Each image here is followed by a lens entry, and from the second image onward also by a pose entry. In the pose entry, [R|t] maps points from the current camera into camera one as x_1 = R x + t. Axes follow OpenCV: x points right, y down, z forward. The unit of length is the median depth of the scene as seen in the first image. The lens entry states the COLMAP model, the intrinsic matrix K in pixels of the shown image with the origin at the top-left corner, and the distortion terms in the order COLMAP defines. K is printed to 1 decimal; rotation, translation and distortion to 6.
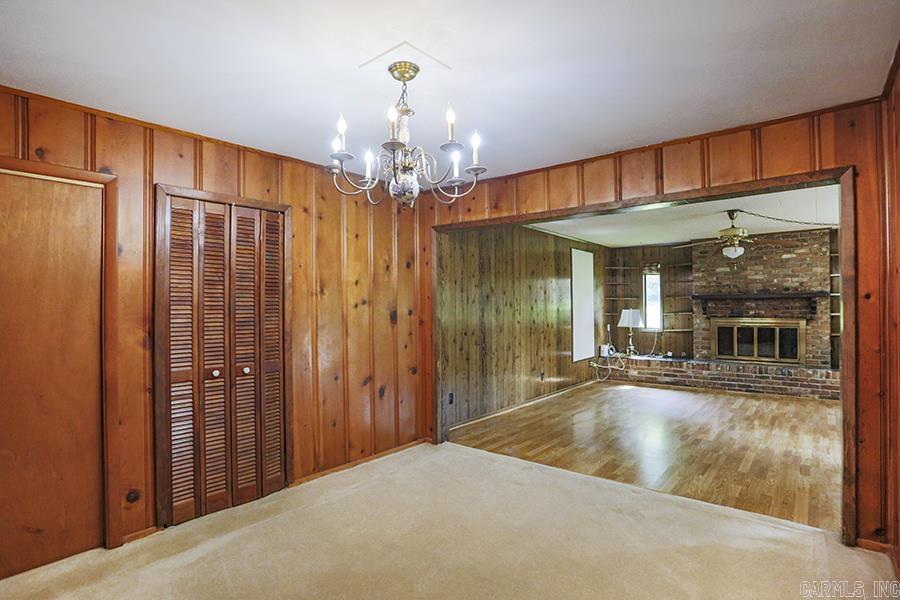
lens RADIAL K [[474.2, 0, 431.5], [0, 474.2, 290.4], [0, 0, 1]] dist [-0.064646, 0.029186]
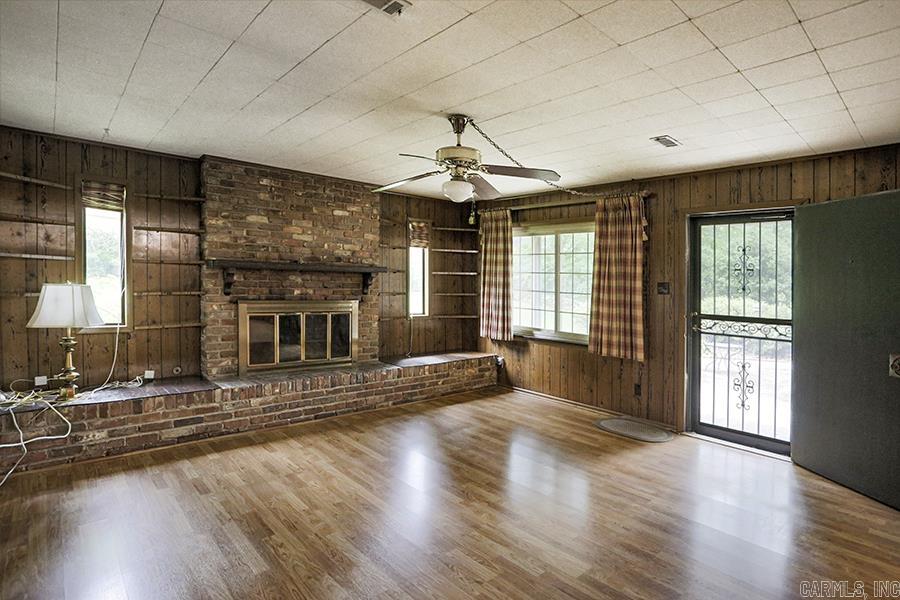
lens RADIAL K [[474.2, 0, 472.2], [0, 474.2, 290.4], [0, 0, 1]] dist [-0.064646, 0.029186]
pose [[0.102419, -0.010500, 0.994686, 0.066320], [-0.063770, 0.997818, 0.017099, 0.018896], [-0.992695, -0.065182, 0.101526, 0.697418]]
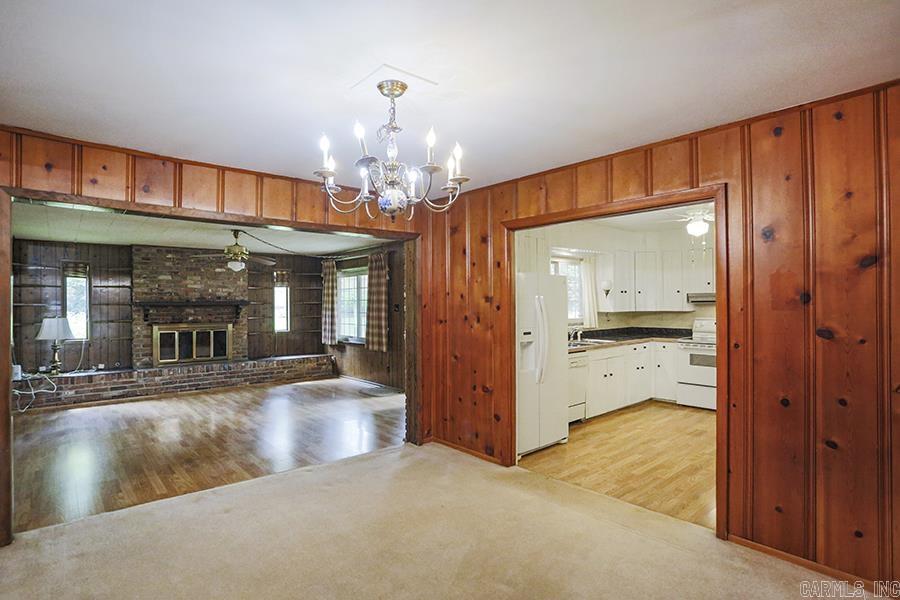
lens RADIAL K [[474.2, 0, 461.6], [0, 474.2, 288.7], [0, 0, 1]] dist [-0.064646, 0.029186]
pose [[0.129440, 0.038159, 0.990853, -0.327812], [-0.022486, 0.999115, -0.035539, 0.002151], [-0.991332, -0.017680, 0.130183, 0.219287]]
